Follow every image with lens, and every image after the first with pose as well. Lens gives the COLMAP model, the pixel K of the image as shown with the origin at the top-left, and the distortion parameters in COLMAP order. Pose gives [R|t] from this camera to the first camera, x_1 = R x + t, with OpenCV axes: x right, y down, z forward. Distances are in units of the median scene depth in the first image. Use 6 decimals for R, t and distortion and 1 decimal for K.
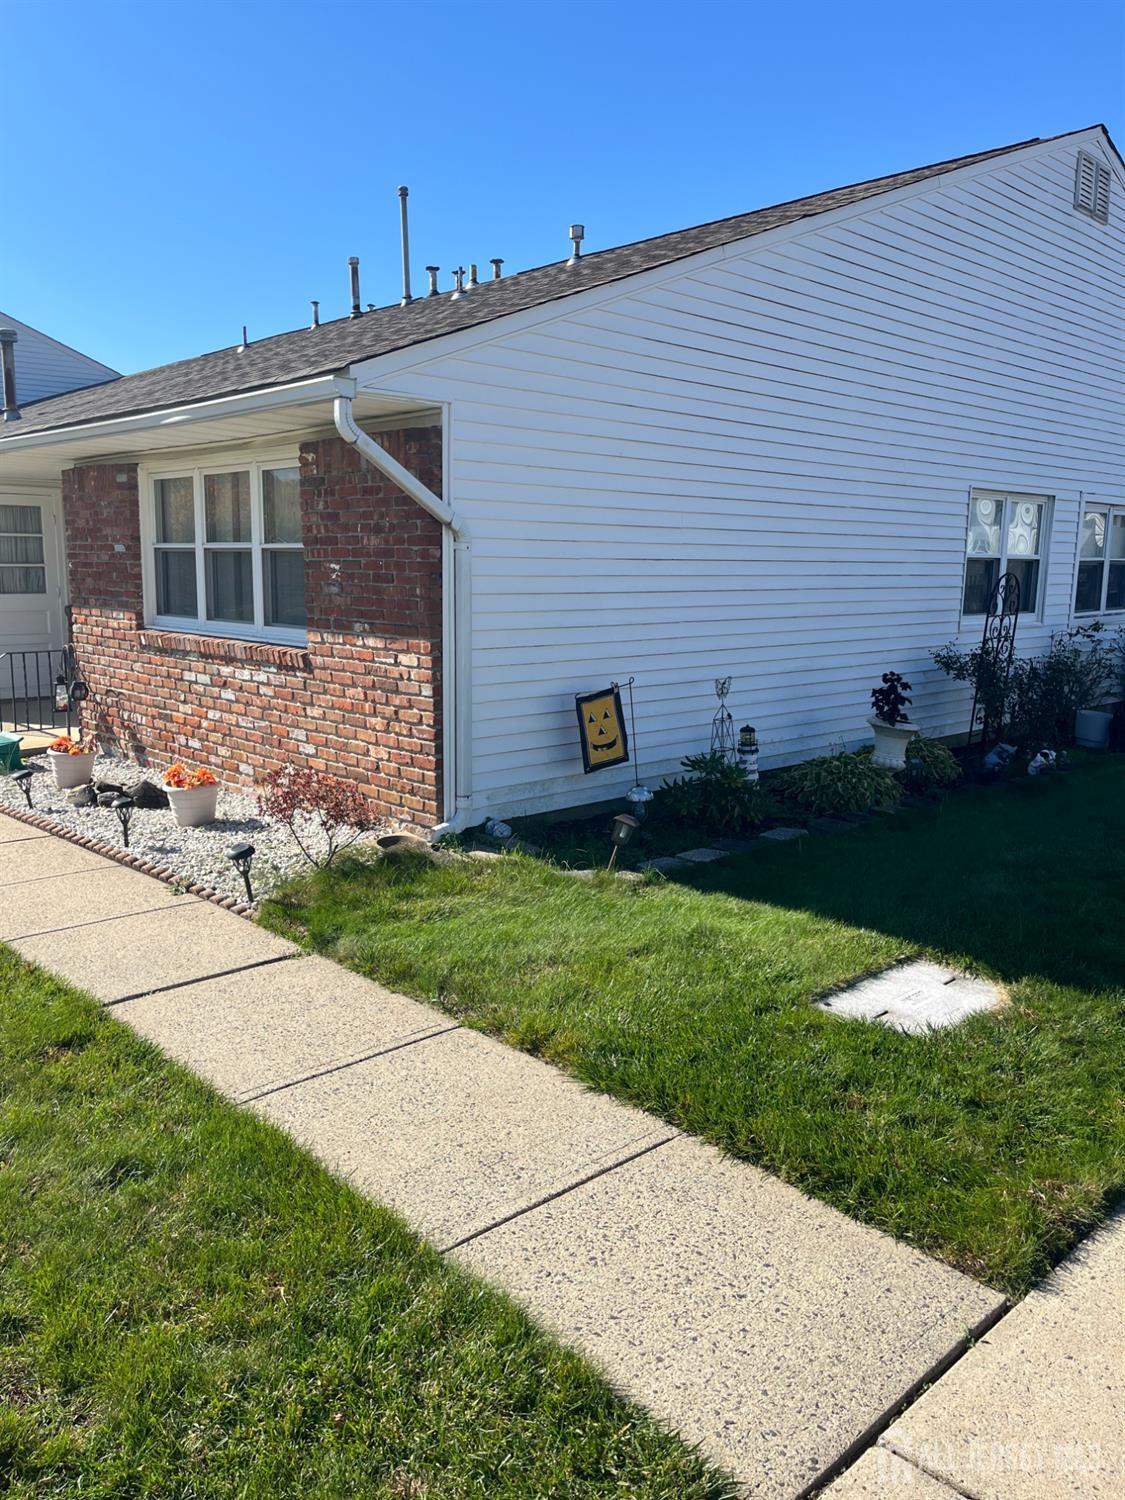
lens RADIAL K [[1139.5, 0, 558.5], [0, 1139.5, 744.8], [0, 0, 1]] dist [0.052232, -0.078153]
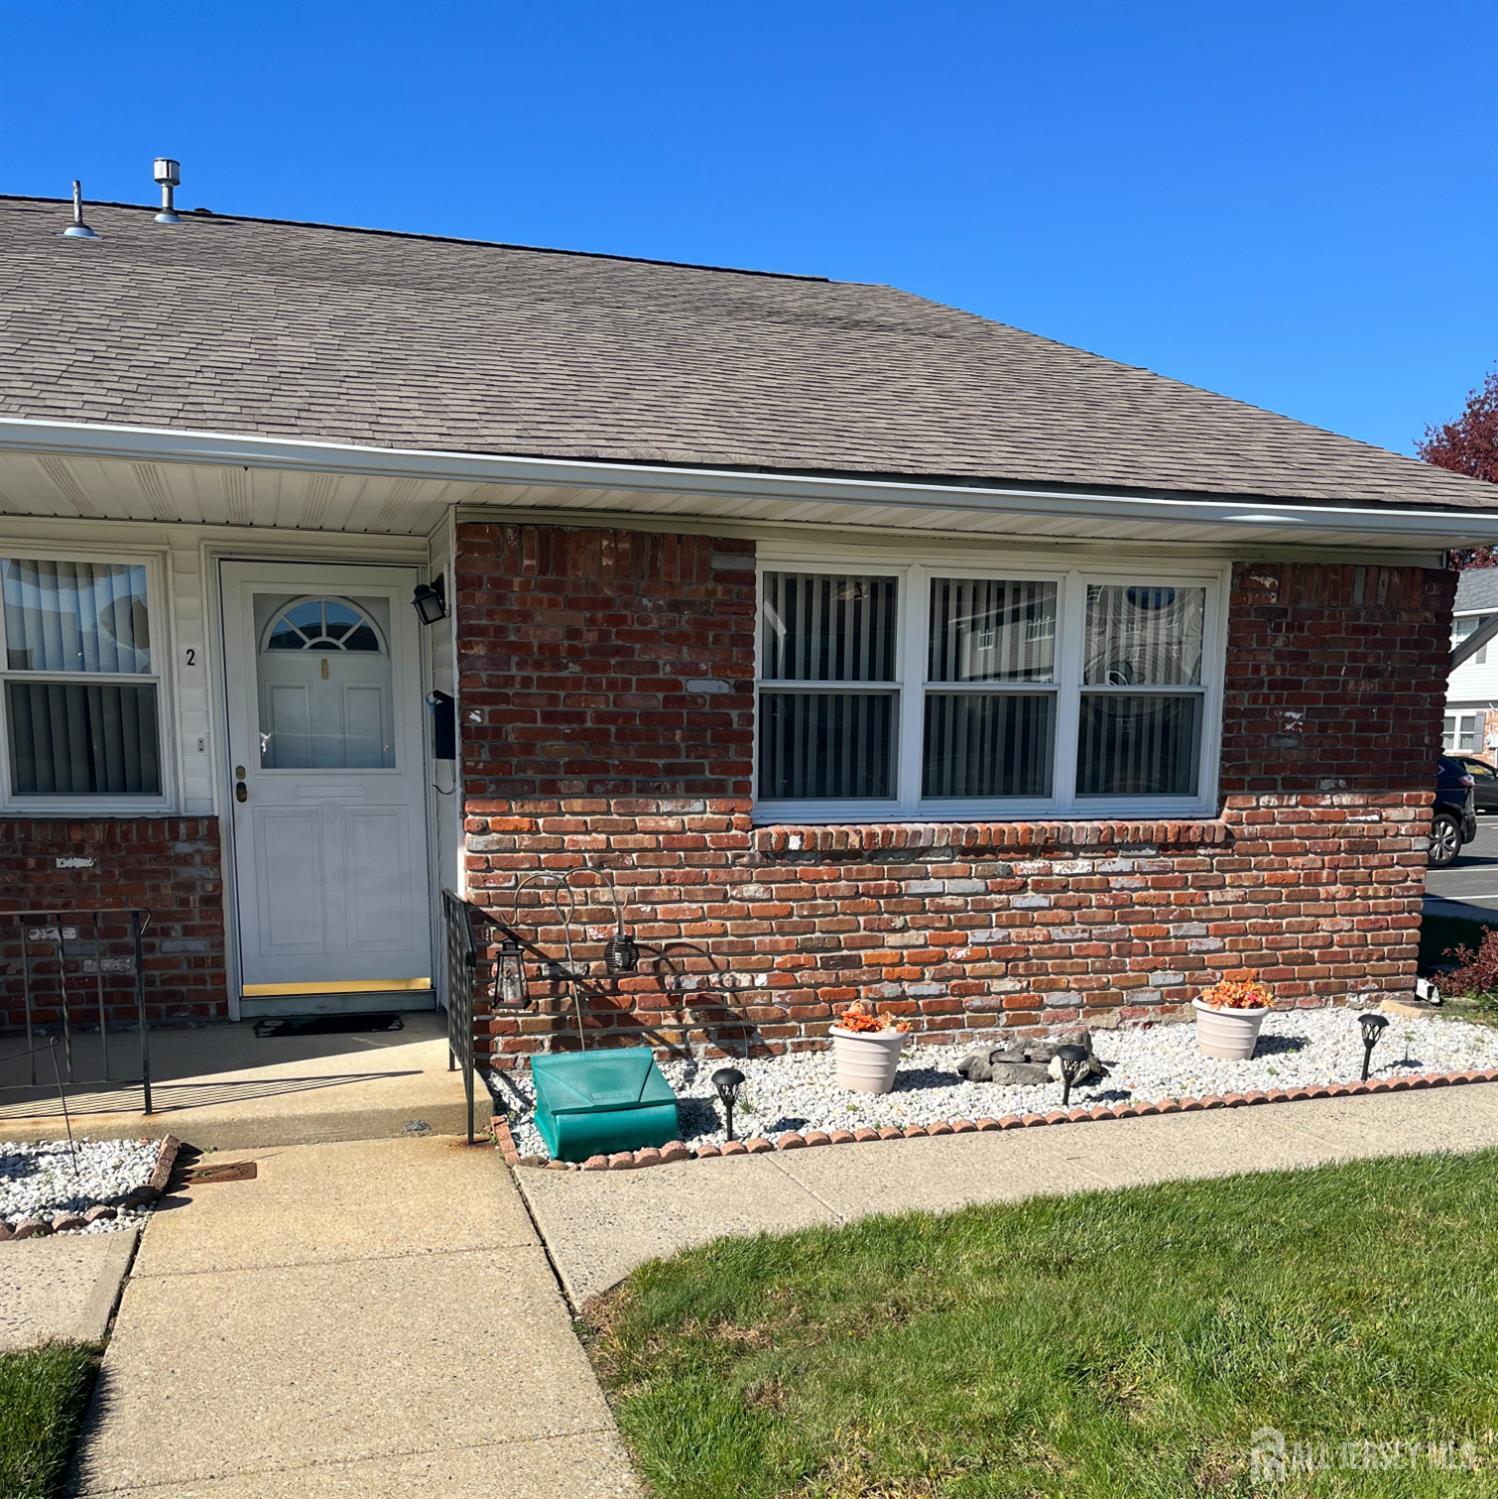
lens RADIAL K [[1514.1, 0, 758.6], [0, 1514.1, 988.9], [0, 0, 1]] dist [0.034815, 0.000000]
pose [[0.434921, -0.161703, 0.885831, -1.316187], [0.141403, 0.983804, 0.110161, -0.128381], [-0.889297, 0.077348, 0.450742, 0.806790]]
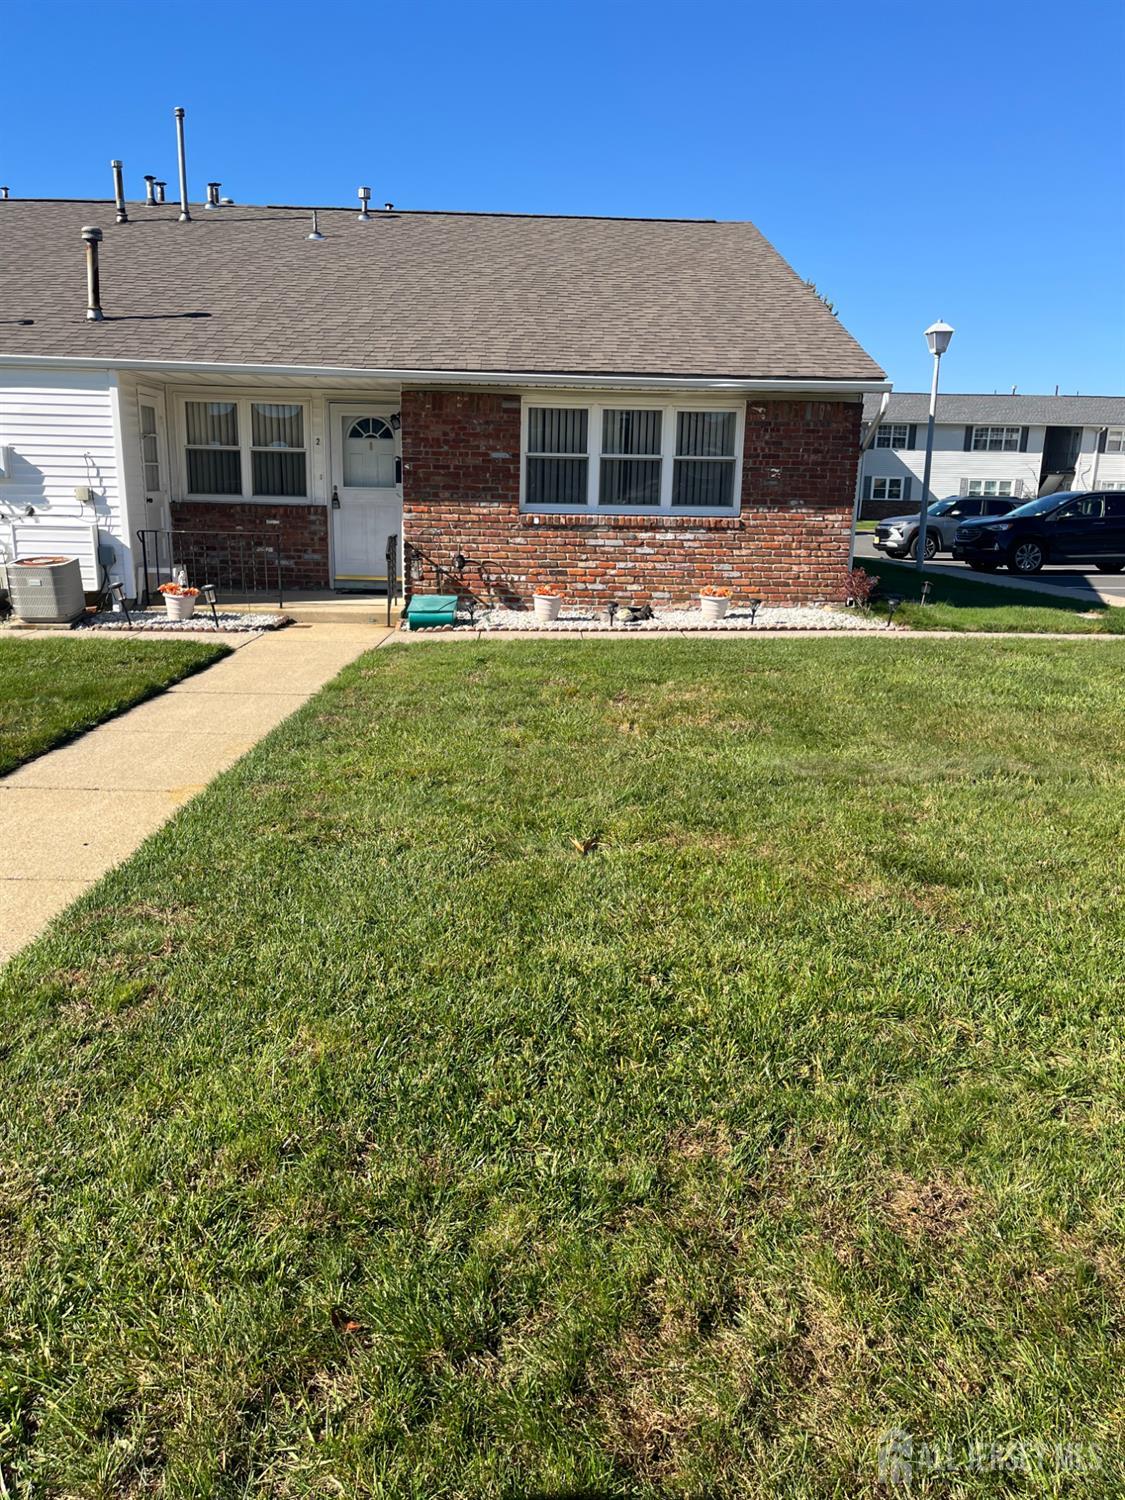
lens RADIAL K [[1139.5, 0, 567.0], [0, 1139.5, 756.4], [0, 0, 1]] dist [0.052232, -0.078153]
pose [[0.663738, -0.181983, 0.725489, -1.755653], [0.107311, 0.983085, 0.148421, -0.009436], [-0.740227, -0.020660, 0.672039, -0.017519]]
